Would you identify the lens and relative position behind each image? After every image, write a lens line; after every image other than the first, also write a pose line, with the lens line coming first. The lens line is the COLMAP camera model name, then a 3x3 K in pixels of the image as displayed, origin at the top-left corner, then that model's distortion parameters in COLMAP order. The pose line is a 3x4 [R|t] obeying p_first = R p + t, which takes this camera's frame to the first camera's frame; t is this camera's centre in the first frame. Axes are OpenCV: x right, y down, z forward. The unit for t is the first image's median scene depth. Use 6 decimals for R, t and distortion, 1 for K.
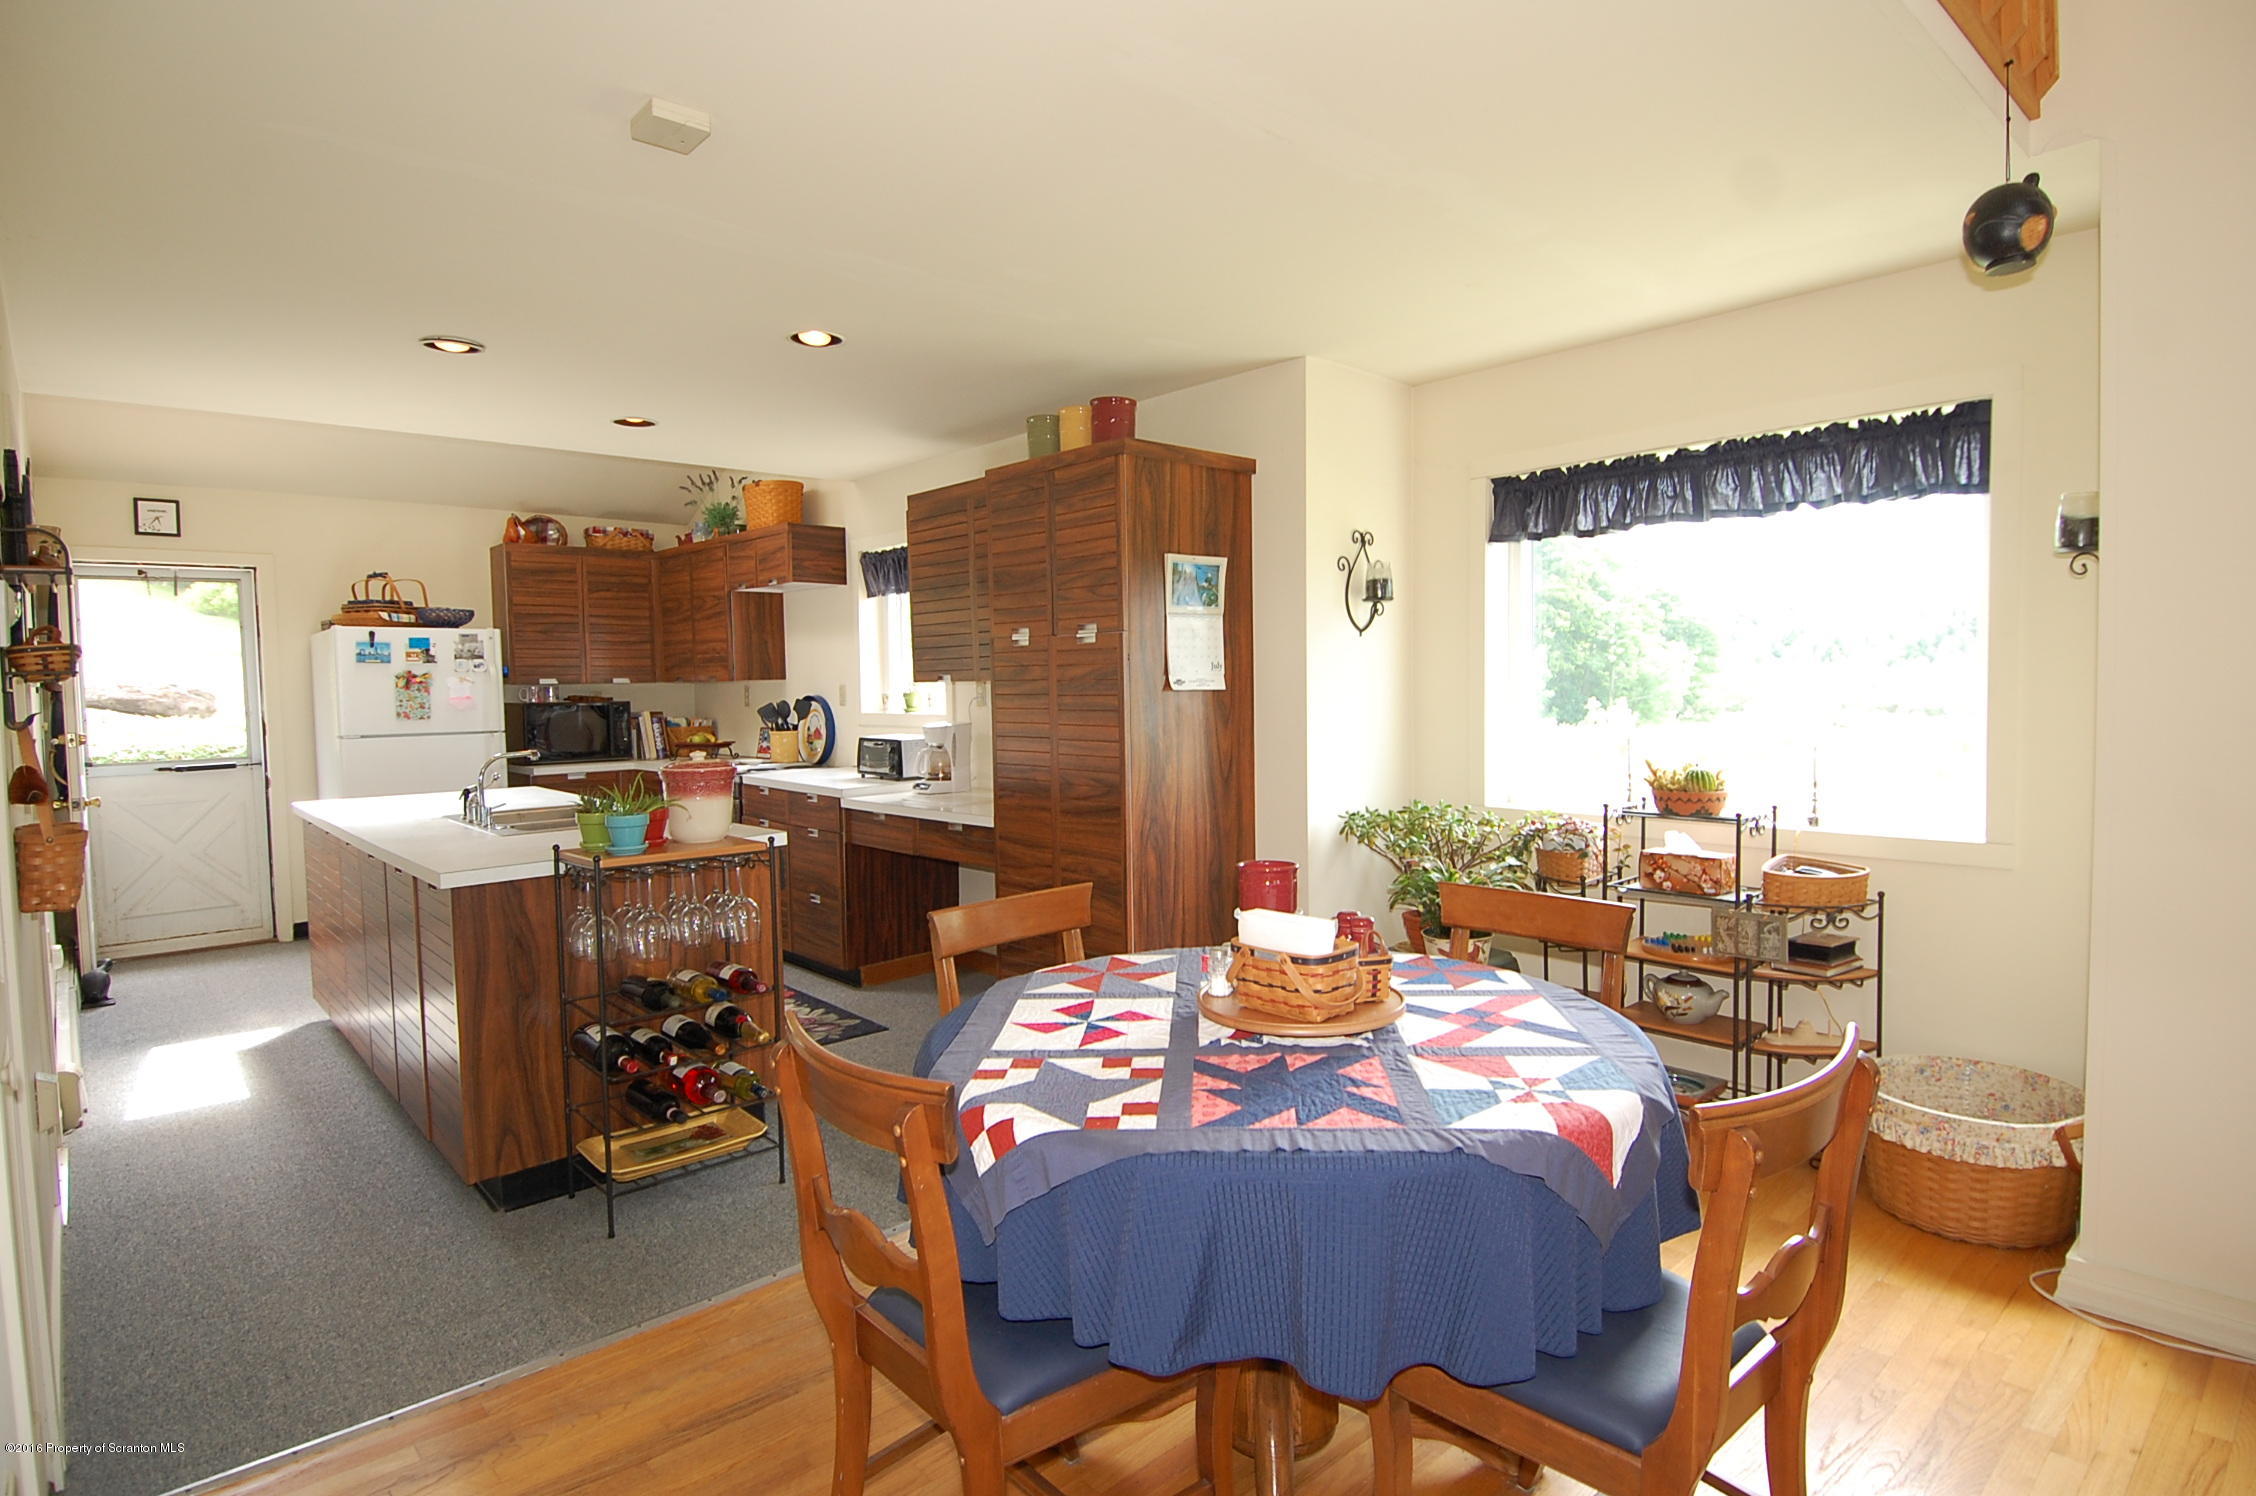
lens RADIAL K [[1174.4, 0, 1164.6], [0, 1174.4, 730.5], [0, 0, 1]] dist [0.047681, -0.049159]
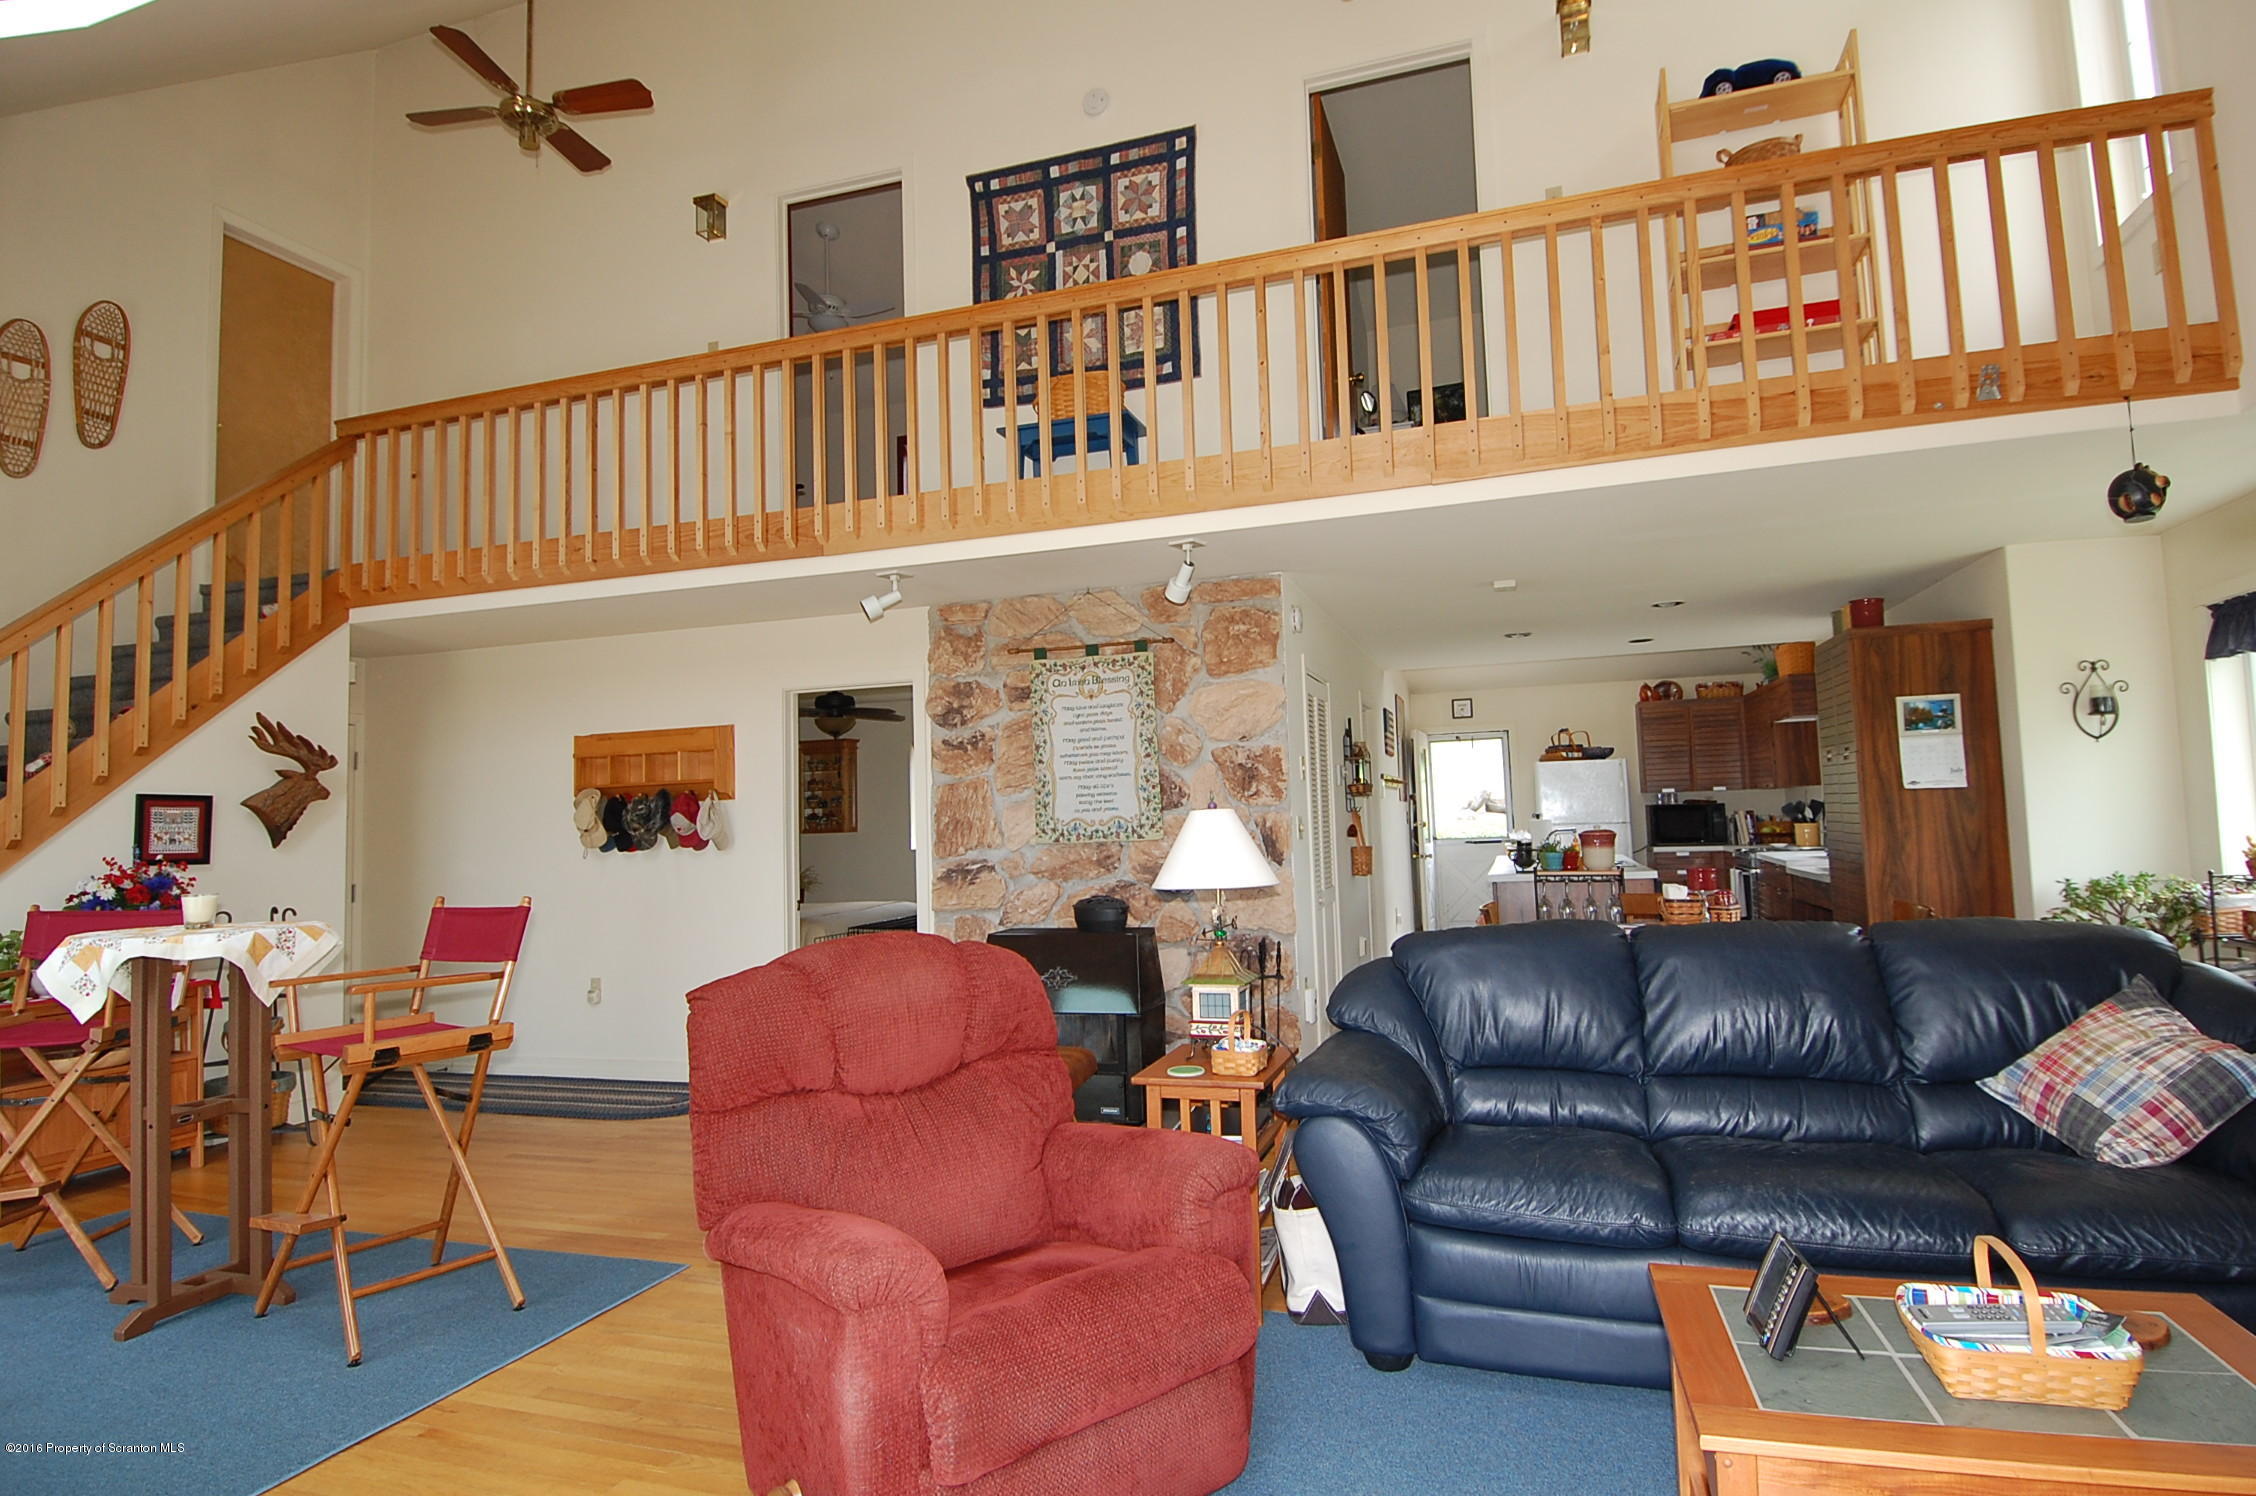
lens RADIAL K [[1174.4, 0, 1164.6], [0, 1174.4, 730.5], [0, 0, 1]] dist [0.047681, -0.049159]
pose [[0.499908, -0.066180, -0.863546, 0.514508], [-0.012719, 0.996408, -0.083725, 0.018392], [0.865985, 0.052838, 0.497270, -0.338045]]
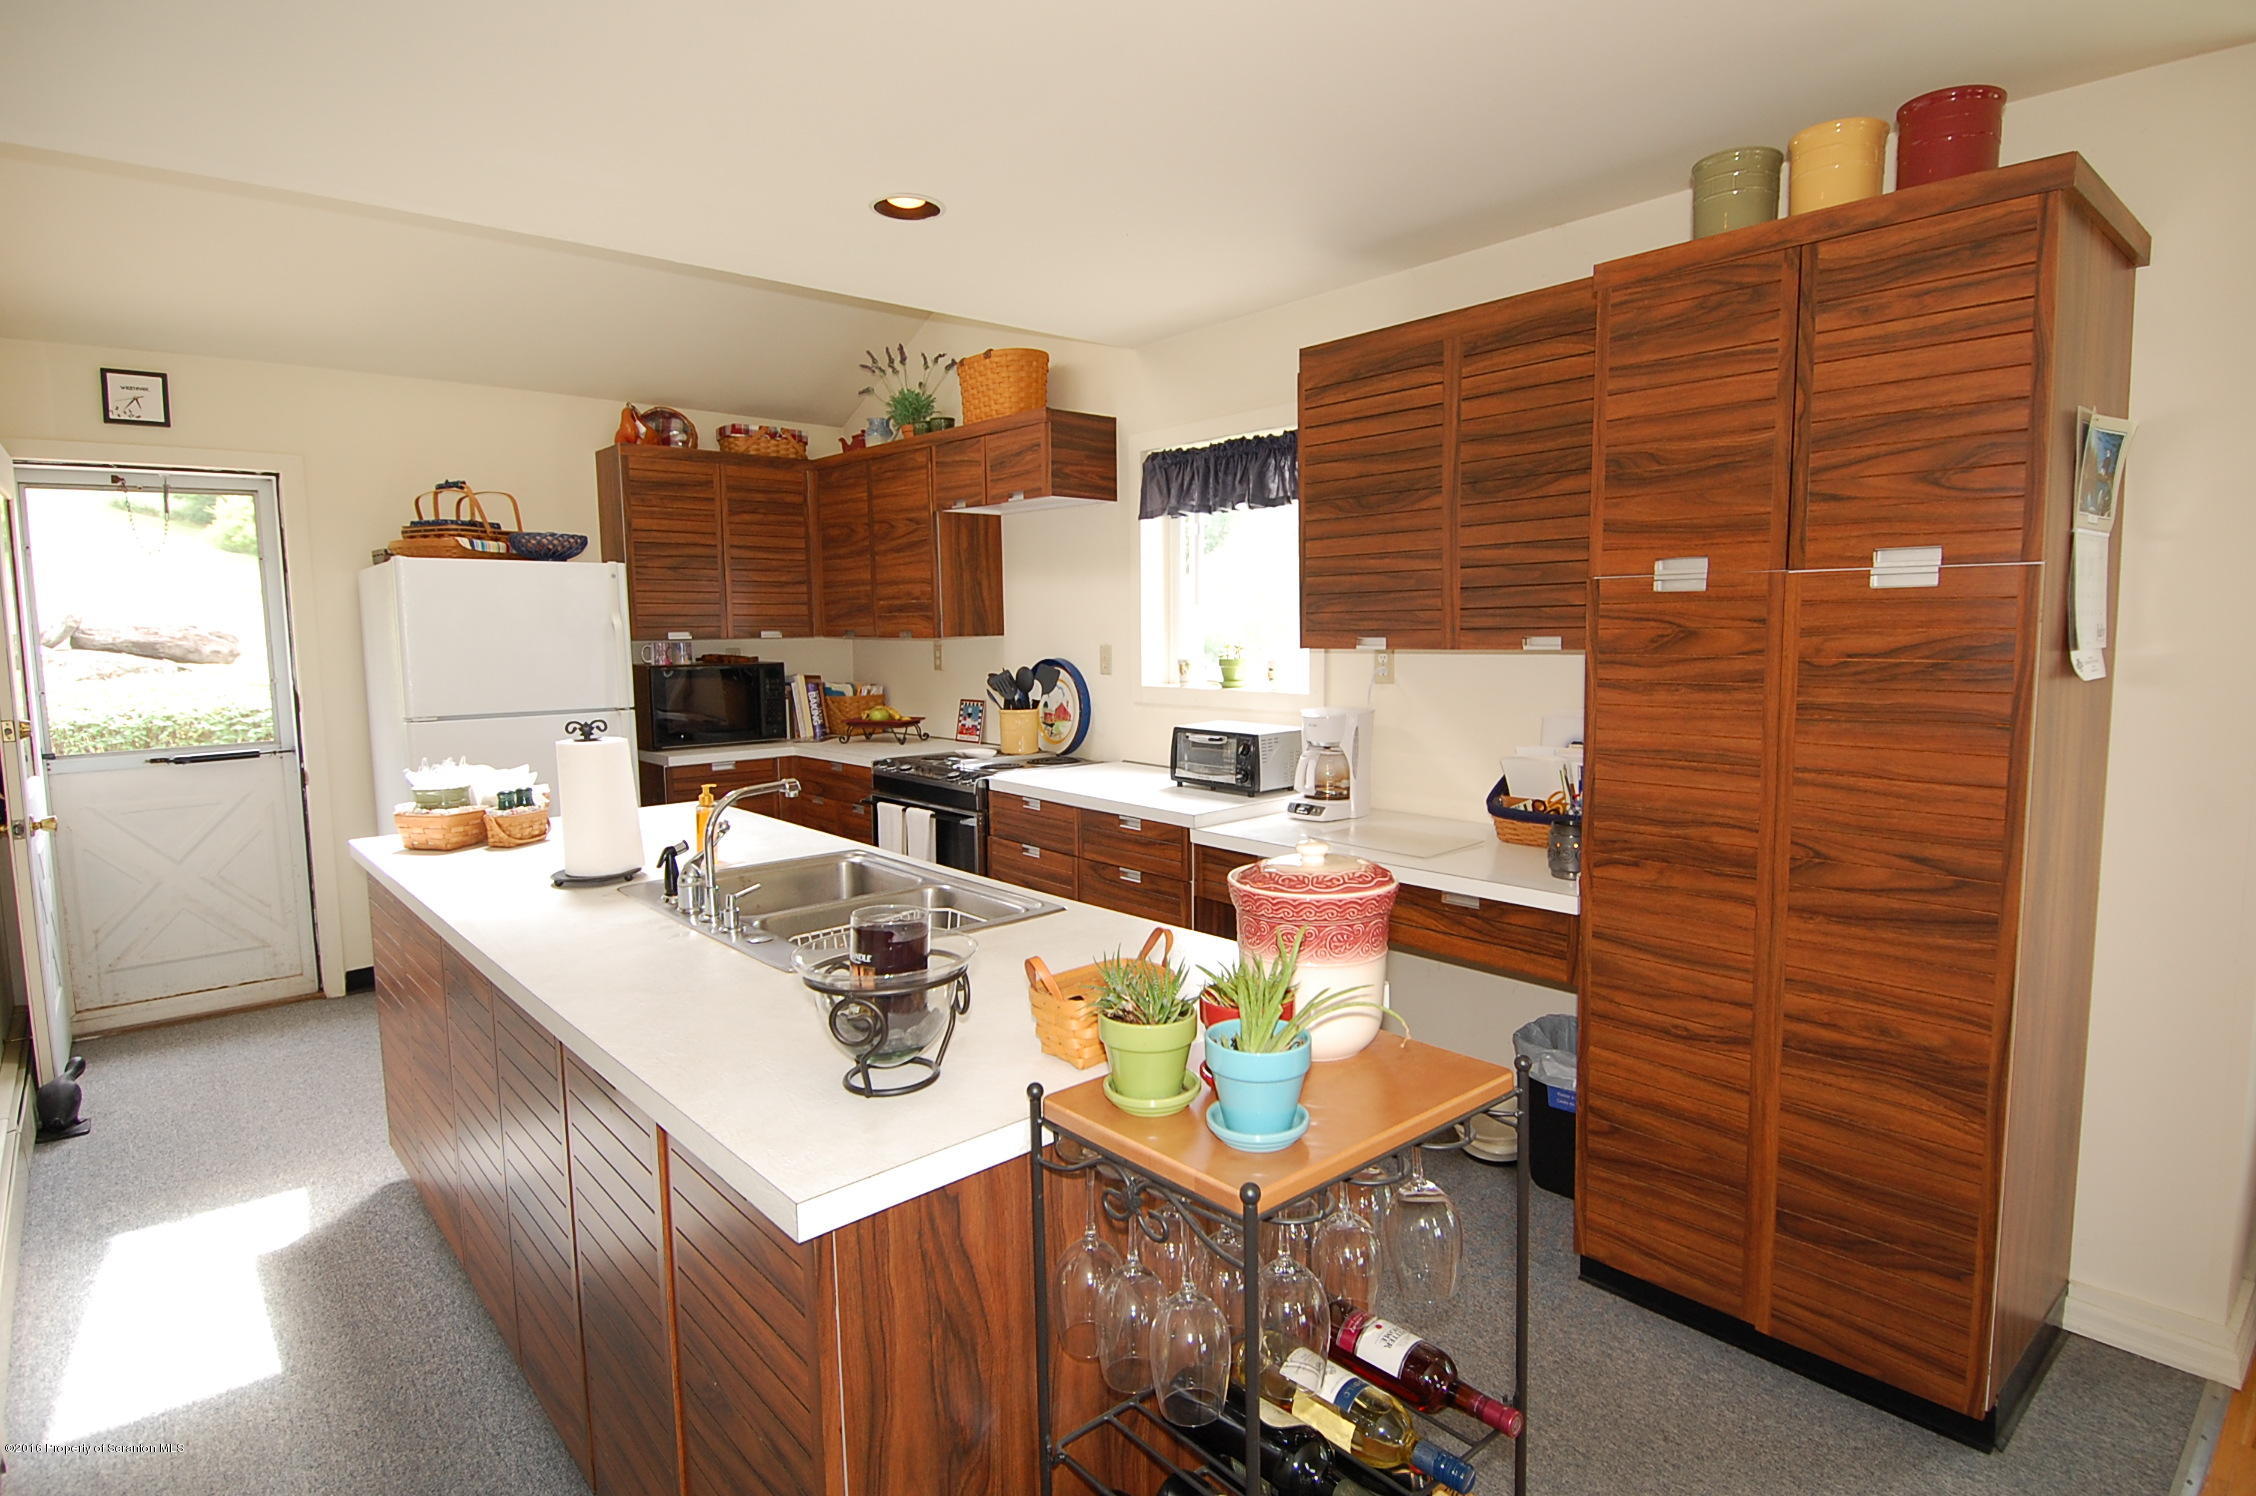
lens RADIAL K [[1174.4, 0, 1164.6], [0, 1174.4, 730.5], [0, 0, 1]] dist [0.047681, -0.049159]
pose [[0.999876, 0.005823, -0.014659, -0.232770], [-0.005108, 0.998818, 0.048334, -0.022199], [0.014923, -0.048253, 0.998724, 0.302428]]
